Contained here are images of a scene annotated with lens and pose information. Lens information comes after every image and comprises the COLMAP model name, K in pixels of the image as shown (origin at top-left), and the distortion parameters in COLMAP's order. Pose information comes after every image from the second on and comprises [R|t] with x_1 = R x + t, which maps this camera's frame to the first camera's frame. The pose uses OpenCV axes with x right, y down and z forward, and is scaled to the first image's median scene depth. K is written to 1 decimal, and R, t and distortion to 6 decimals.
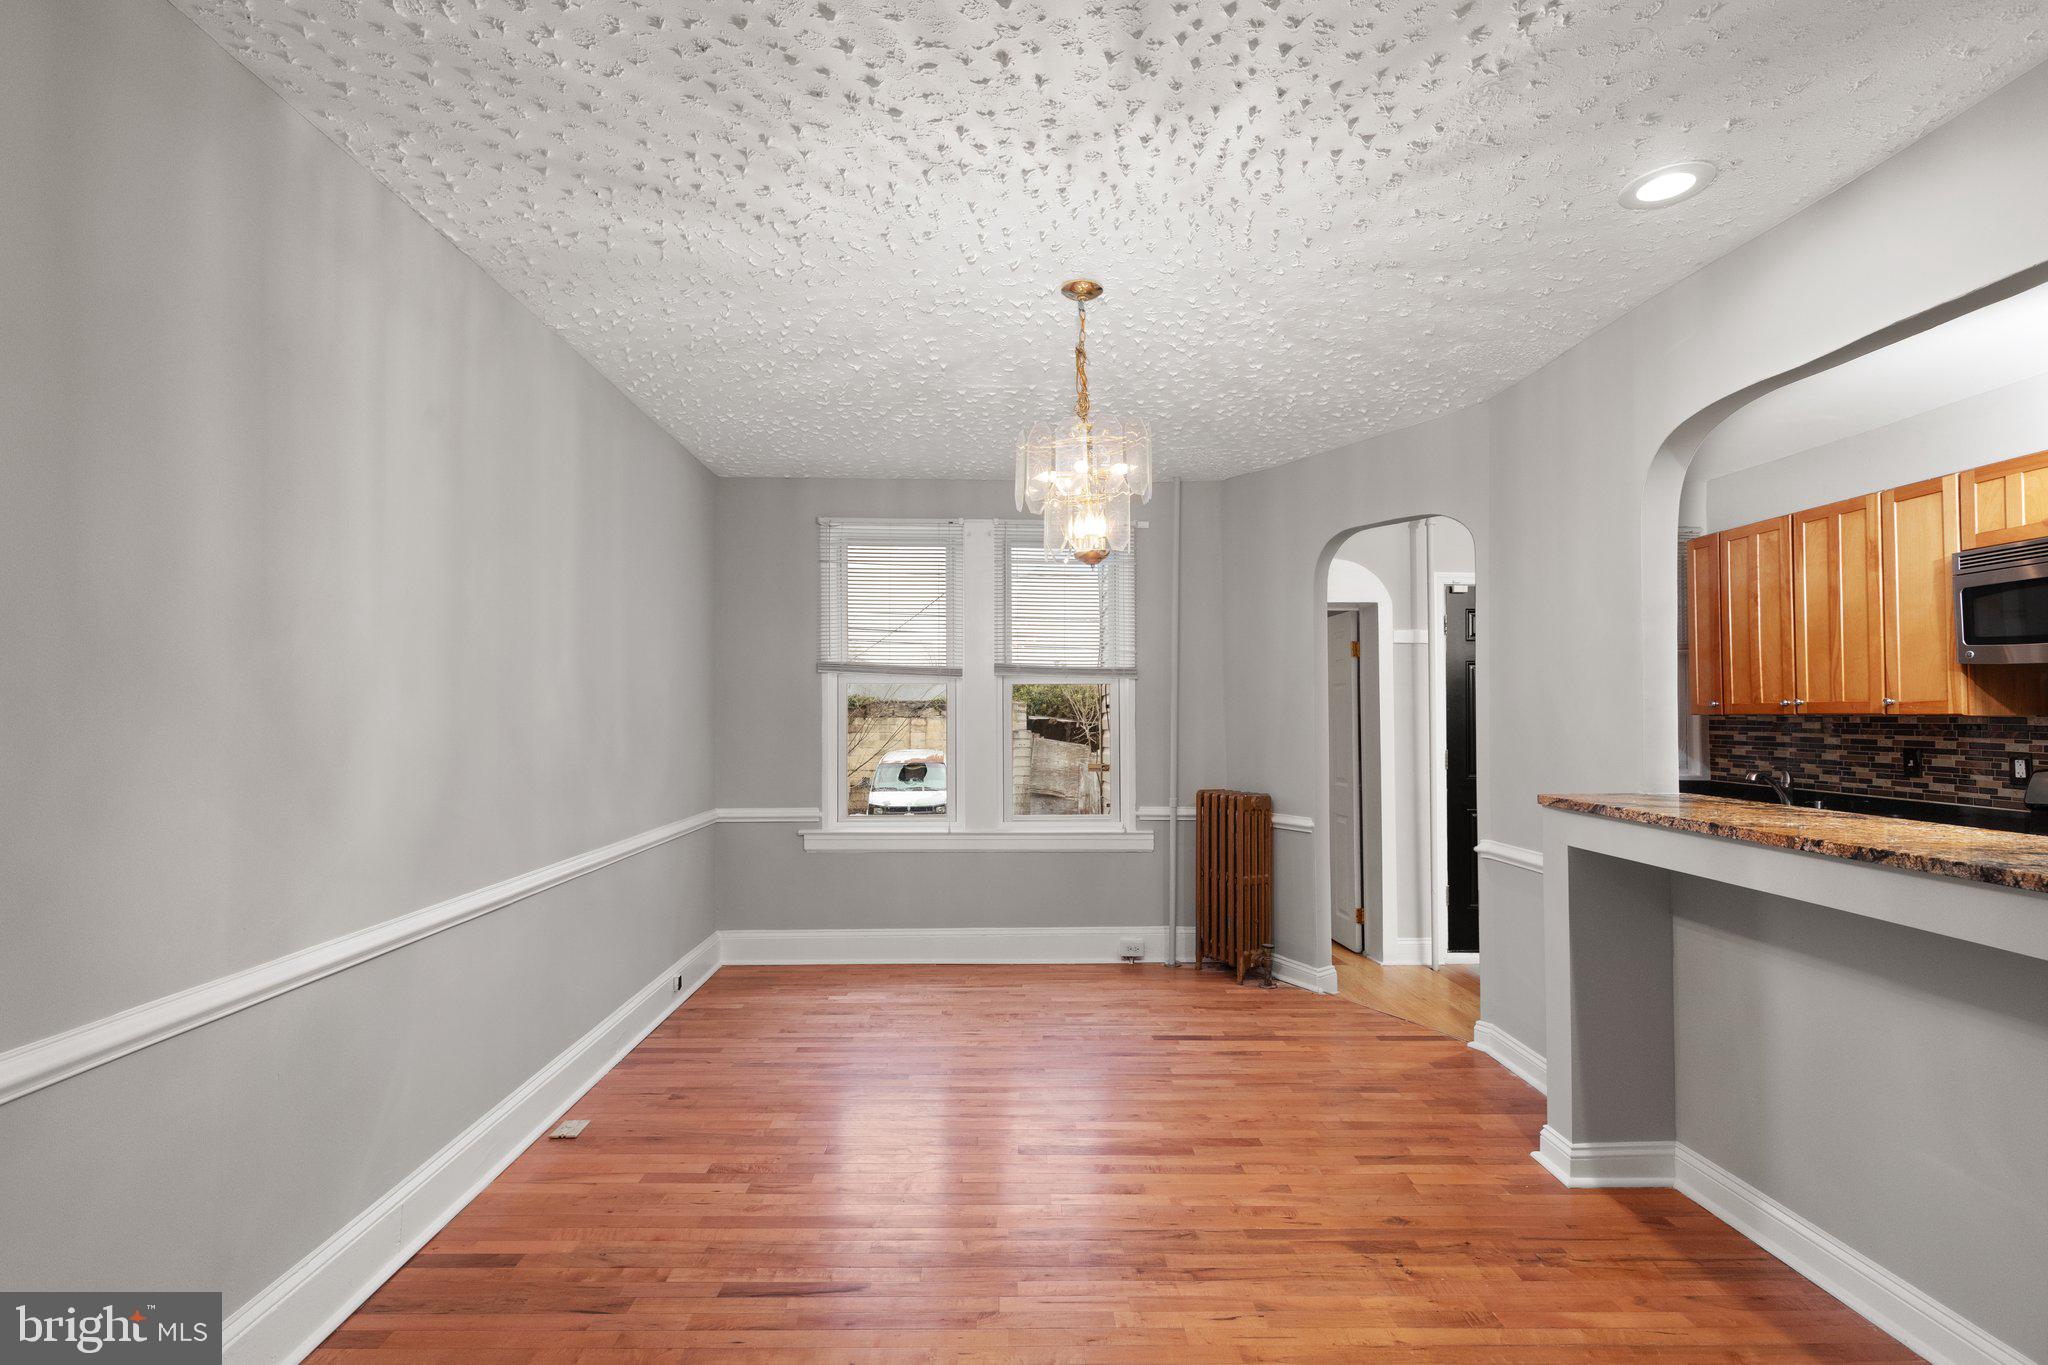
lens RADIAL K [[909.4, 0, 1011.7], [0, 909.4, 711.4], [0, 0, 1]] dist [0.001119, -0.000054]
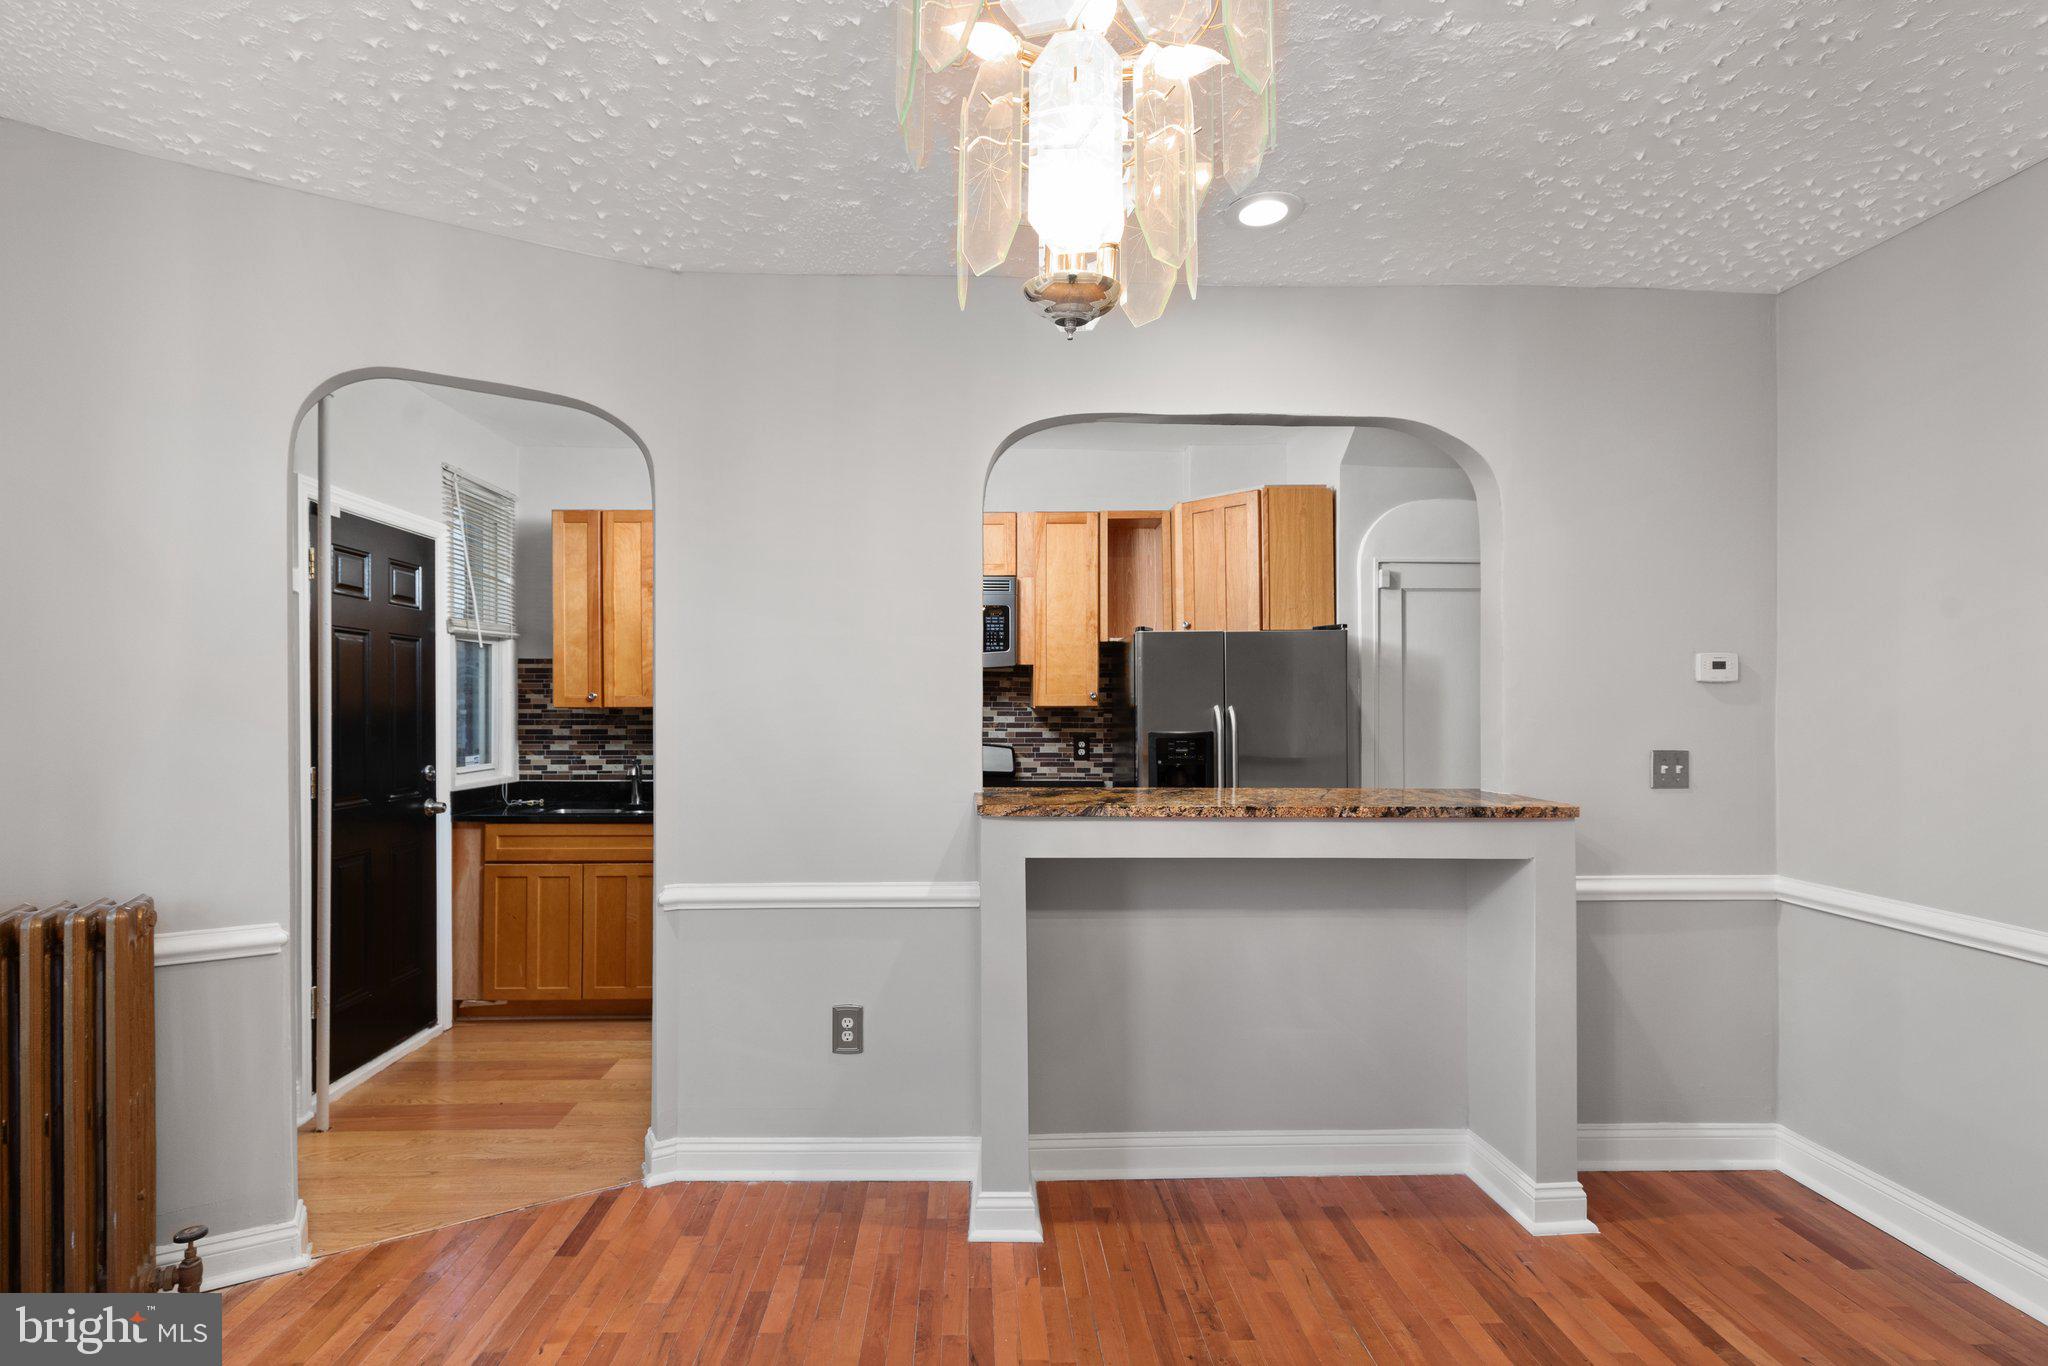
lens RADIAL K [[909.4, 0, 1011.7], [0, 909.4, 711.9], [0, 0, 1]] dist [0.001119, -0.000054]
pose [[0.013405, -0.011639, 0.999842, -0.298171], [0.000705, 0.999932, 0.011630, -0.004898], [-0.999910, 0.000549, 0.013412, 1.117336]]
